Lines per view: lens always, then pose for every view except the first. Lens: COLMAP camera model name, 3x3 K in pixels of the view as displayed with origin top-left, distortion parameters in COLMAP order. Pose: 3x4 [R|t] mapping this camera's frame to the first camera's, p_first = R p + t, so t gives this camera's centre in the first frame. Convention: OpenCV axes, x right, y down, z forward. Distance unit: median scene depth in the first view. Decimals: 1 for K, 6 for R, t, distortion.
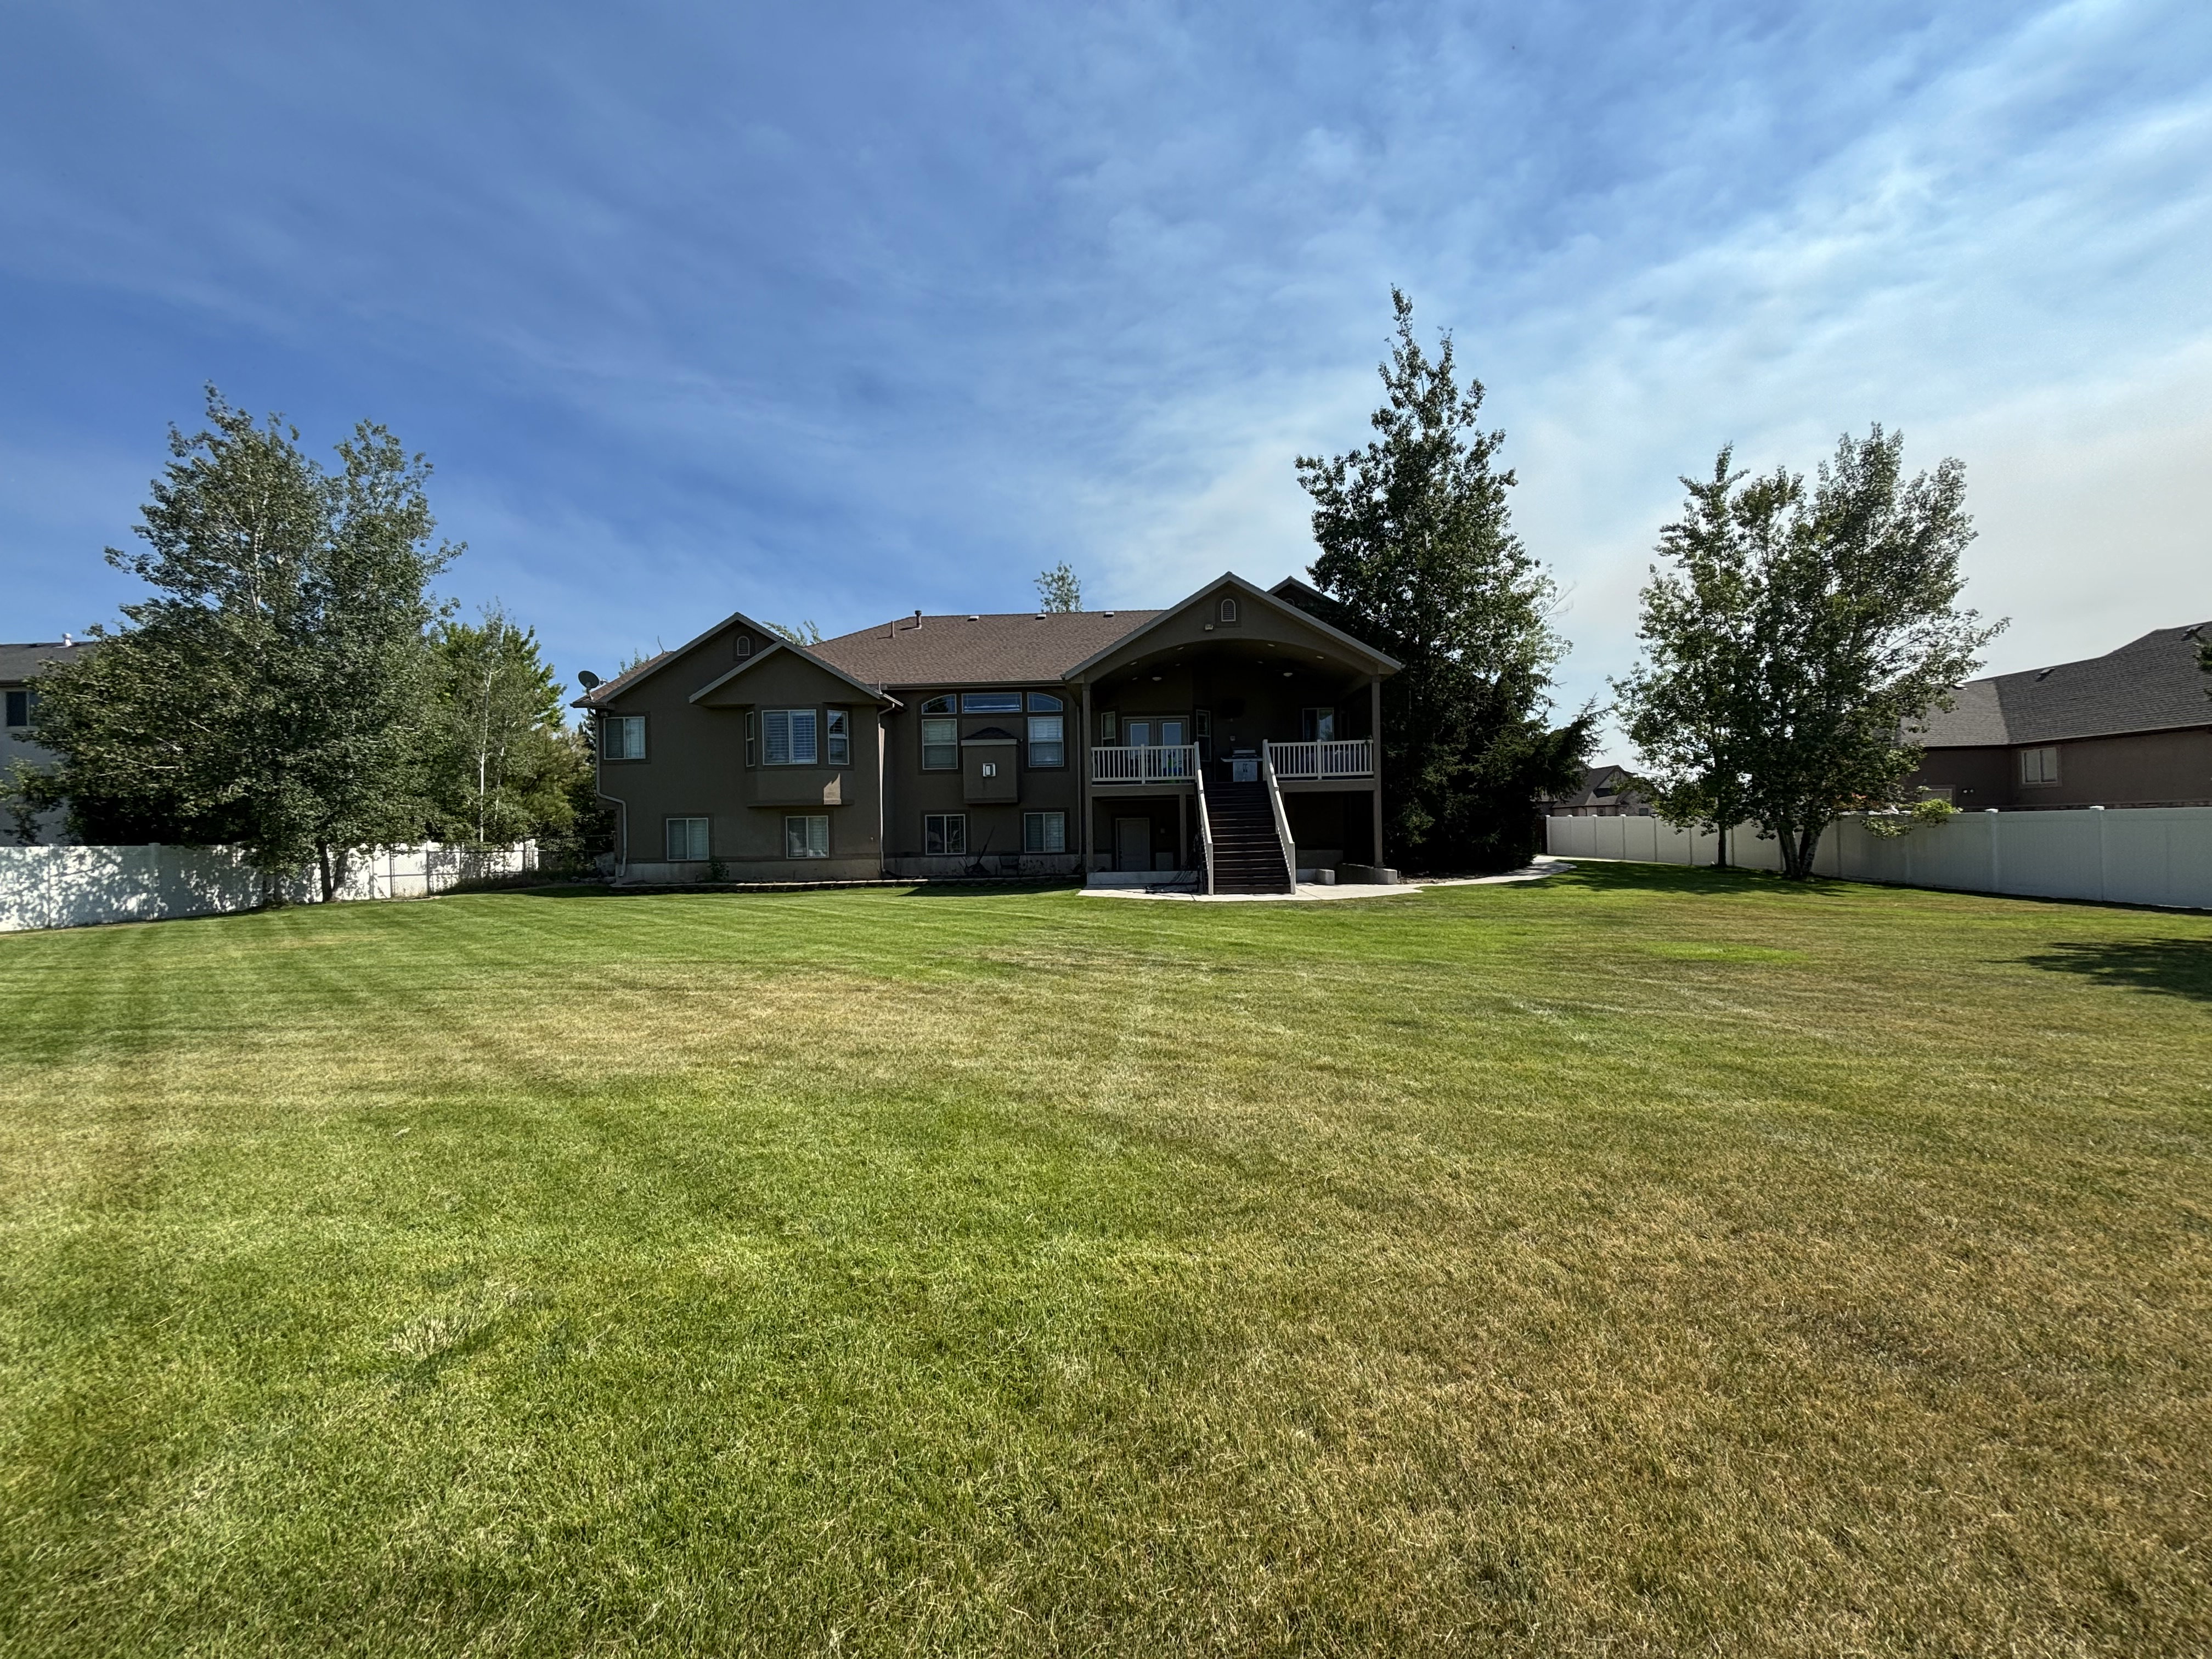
lens RADIAL K [[887.2, 0, 1108.3], [0, 887.2, 829.4], [0, 0, 1]] dist [-0.003790, -0.000207]
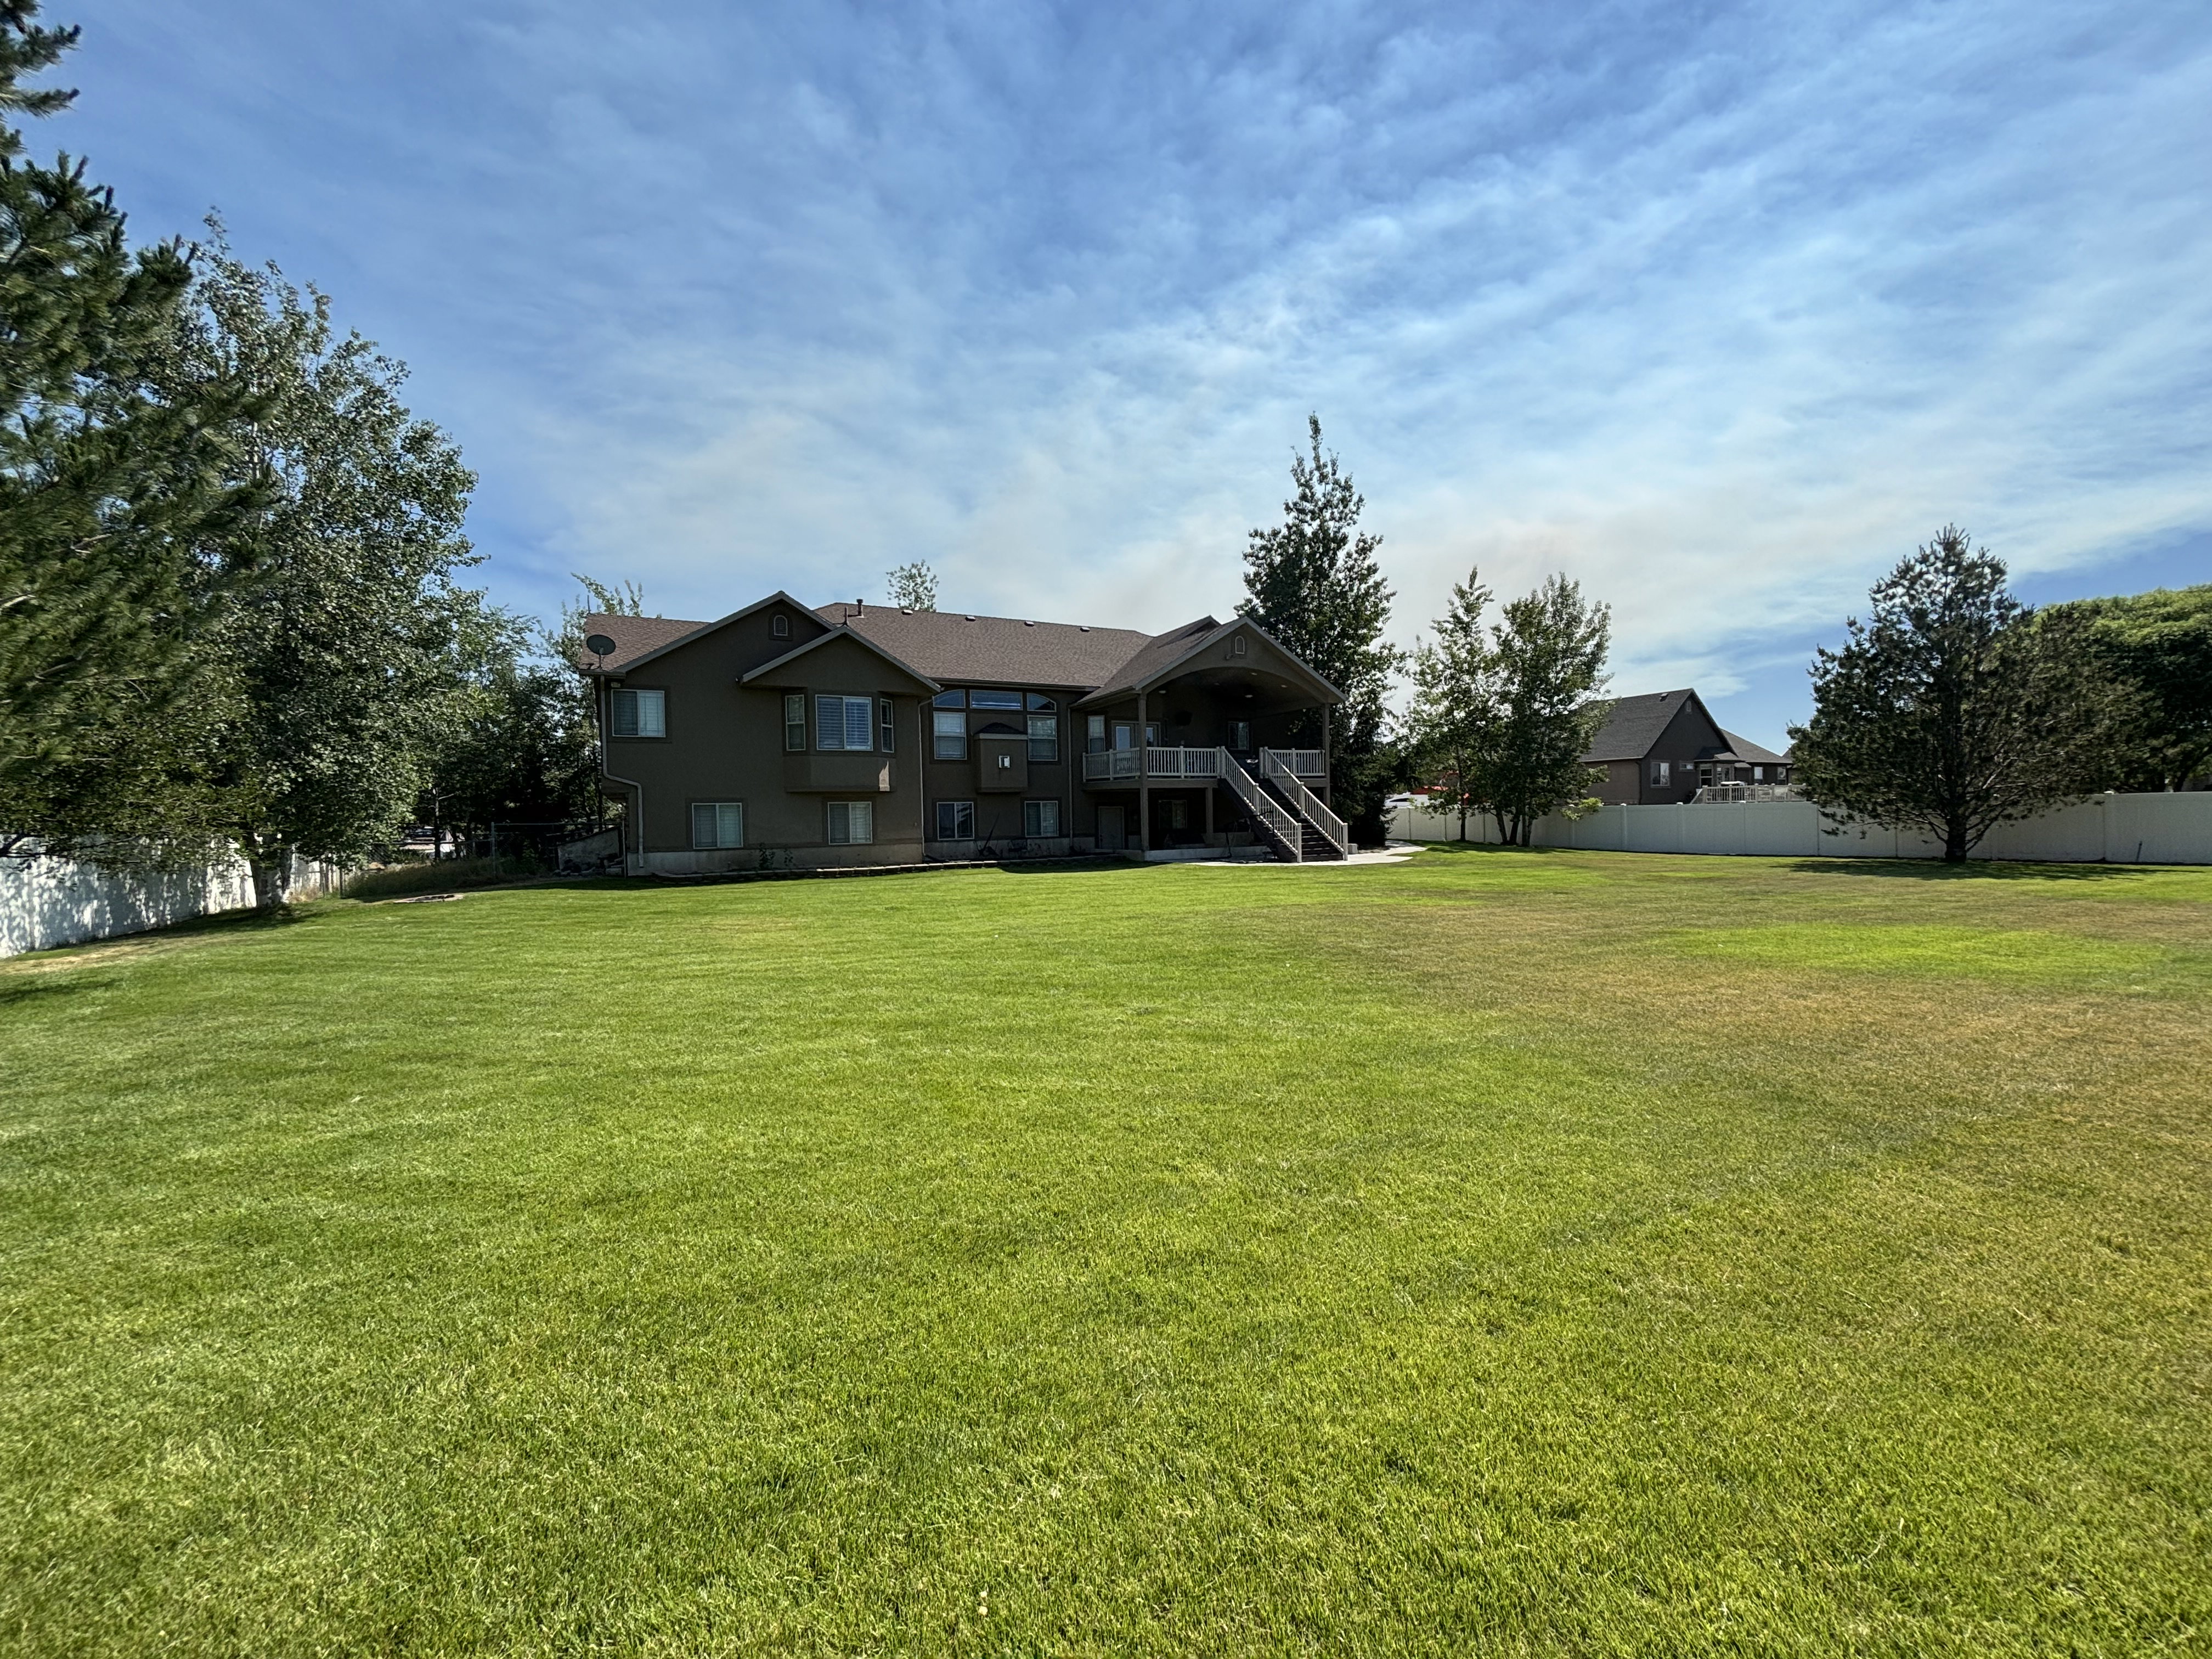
lens RADIAL K [[898.2, 0, 1106.0], [0, 898.2, 829.5], [0, 0, 1]] dist [-0.004618, -0.000386]
pose [[0.864999, -0.005488, 0.501743, -0.613384], [0.002564, 0.999975, 0.006517, 0.010513], [-0.501767, -0.004351, 0.864992, -0.025264]]
